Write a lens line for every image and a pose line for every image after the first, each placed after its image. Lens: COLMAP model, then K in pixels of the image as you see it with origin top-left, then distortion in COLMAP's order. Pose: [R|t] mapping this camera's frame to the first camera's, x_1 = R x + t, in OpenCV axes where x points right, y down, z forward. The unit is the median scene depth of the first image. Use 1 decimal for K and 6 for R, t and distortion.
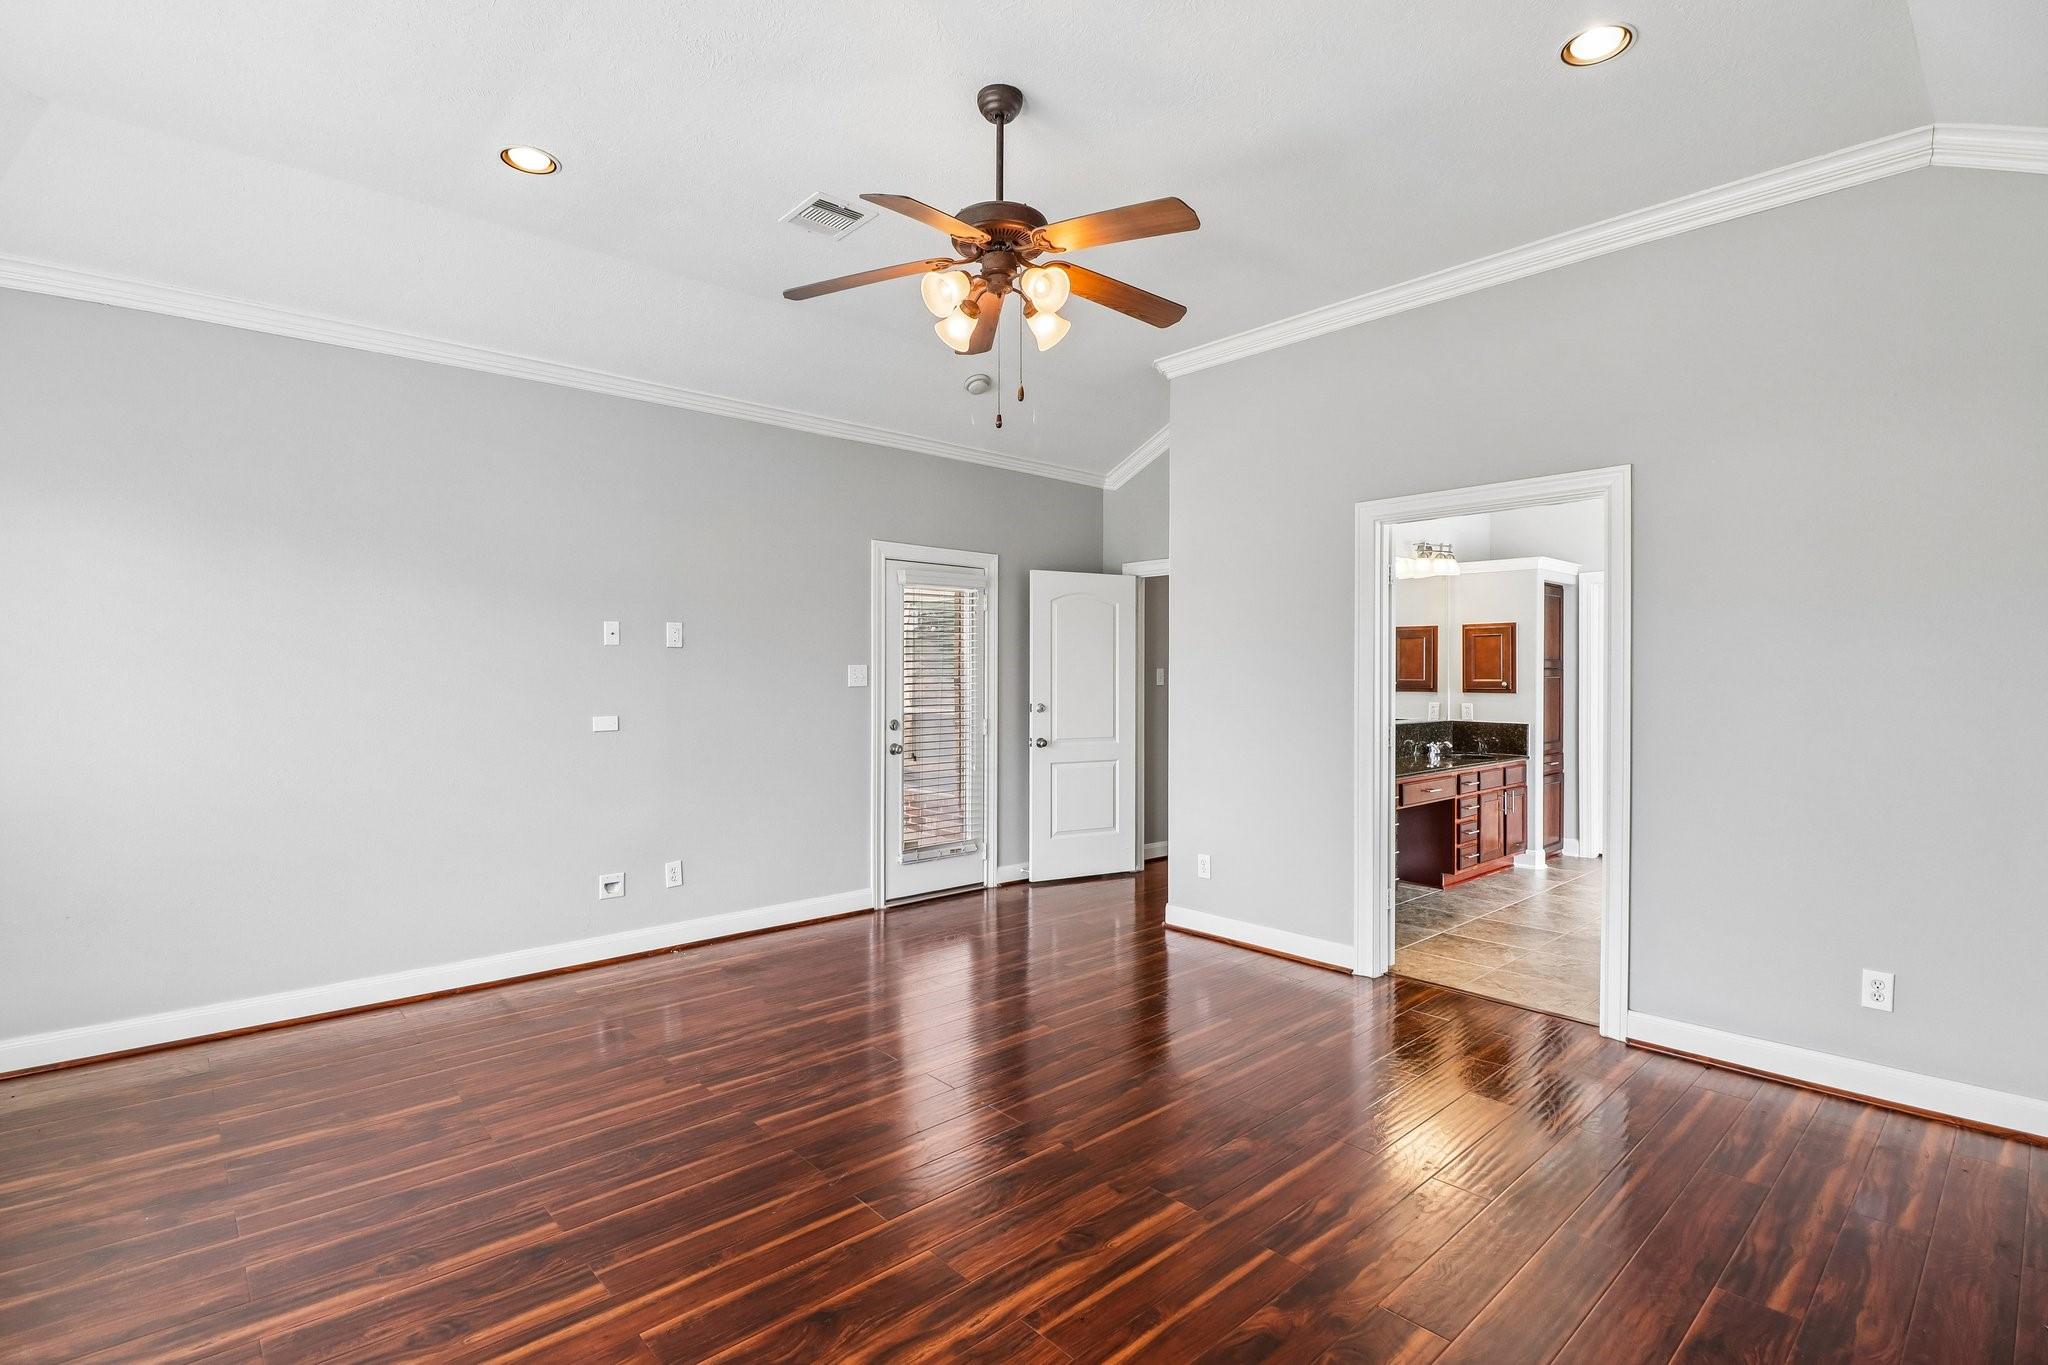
lens RADIAL K [[949.6, 0, 1020.9], [0, 949.6, 671.8], [0, 0, 1]] dist [0.000303, -0.011353]
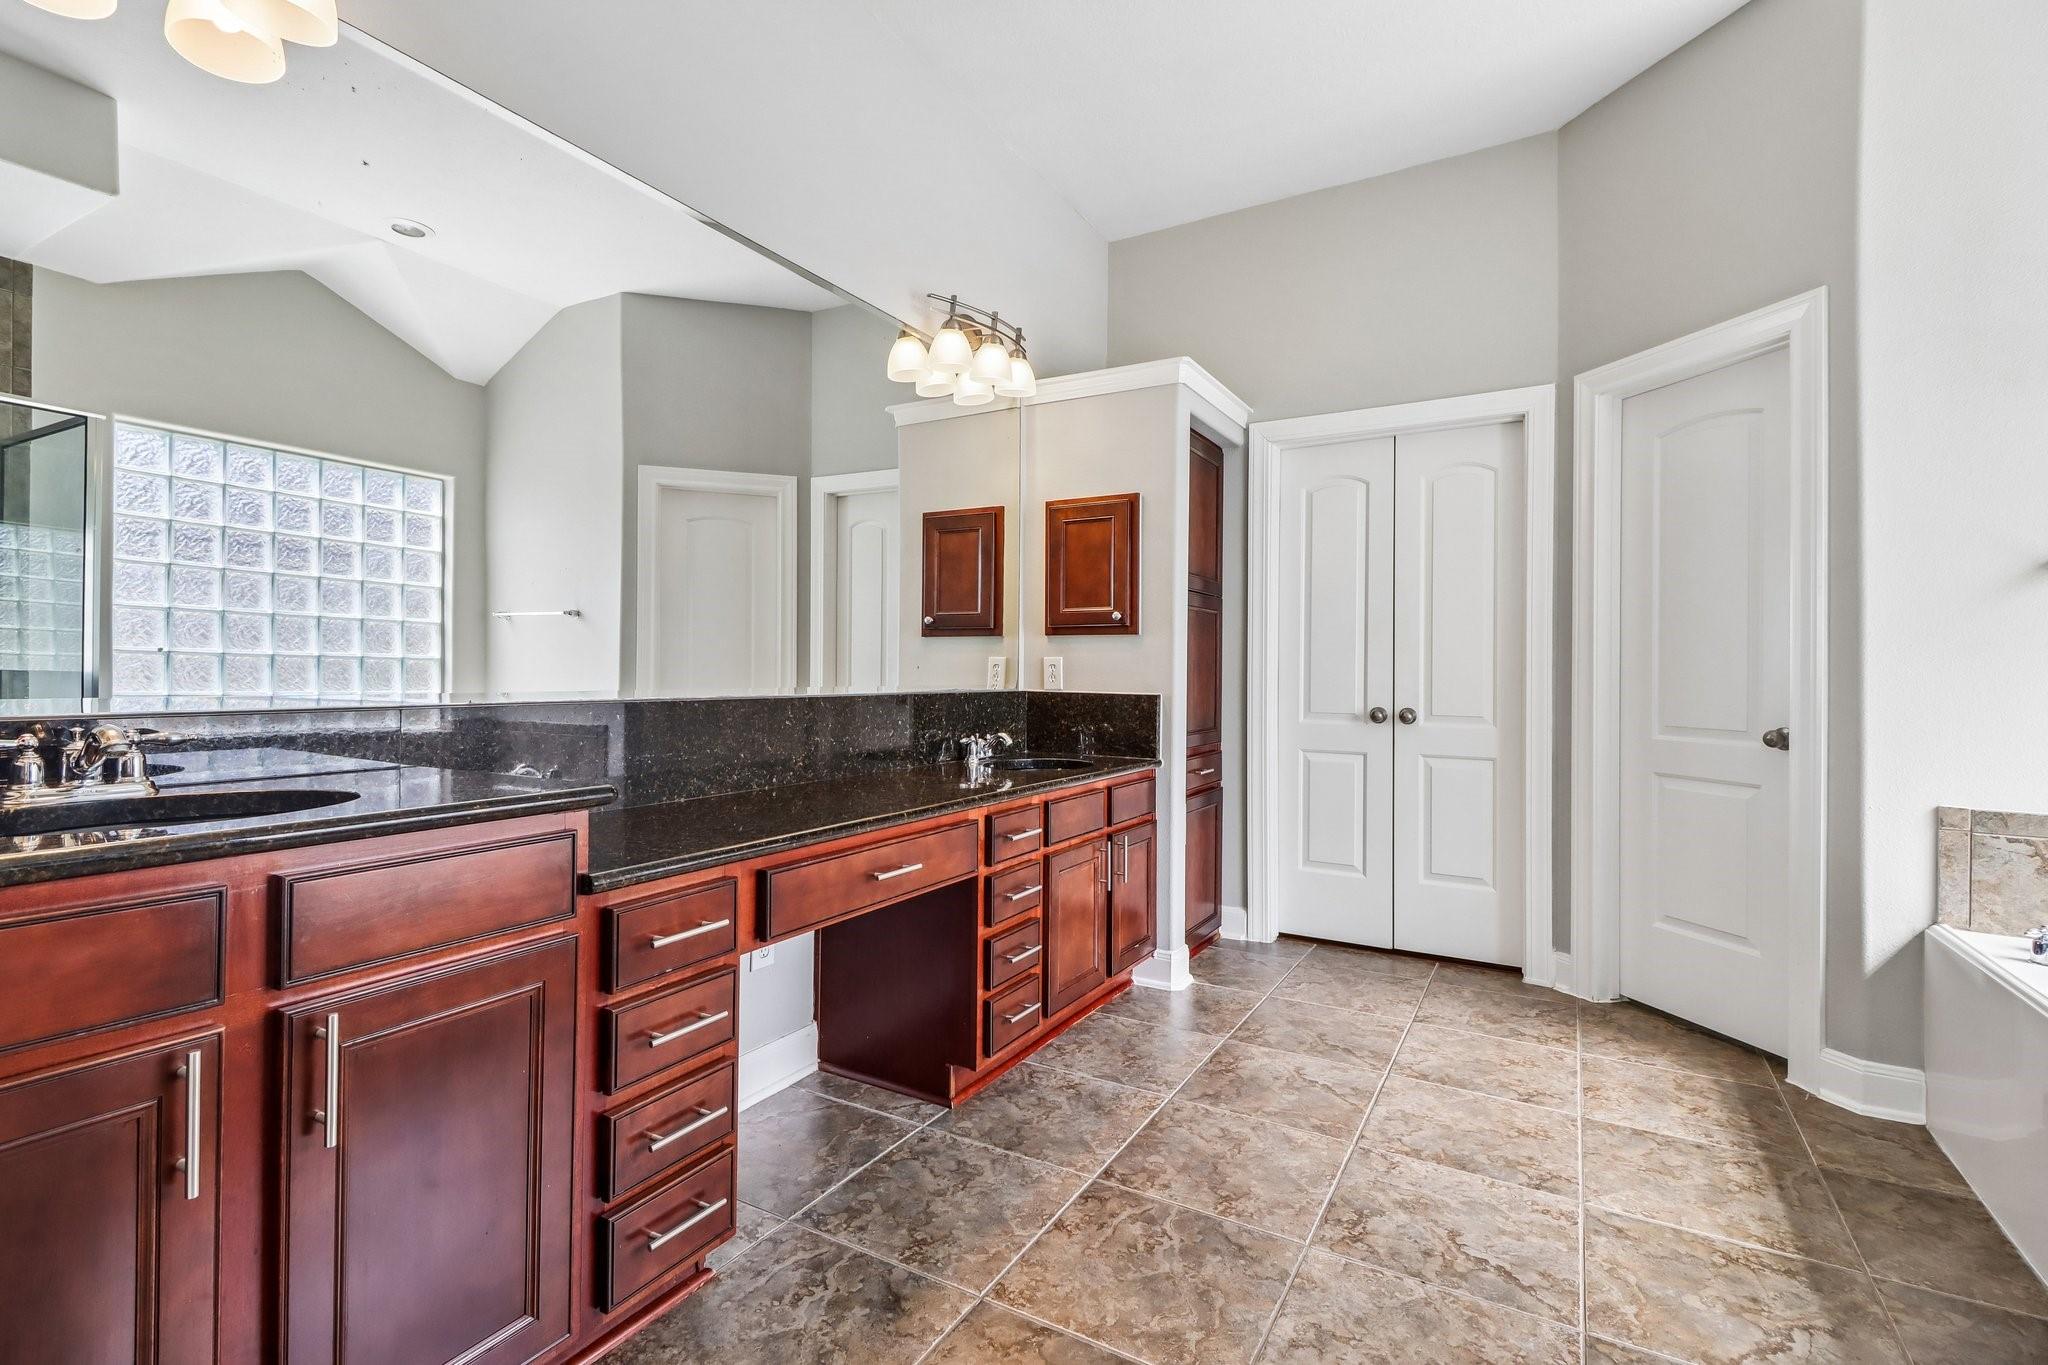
lens RADIAL K [[951.9, 0, 1023.9], [0, 951.9, 663.9], [0, 0, 1]] dist [0.004274, -0.001088]
pose [[0.950590, 0.007423, 0.310362, 0.308286], [-0.005741, 0.999963, -0.006331, 0.041616], [-0.310397, 0.004236, 0.950597, 0.540798]]
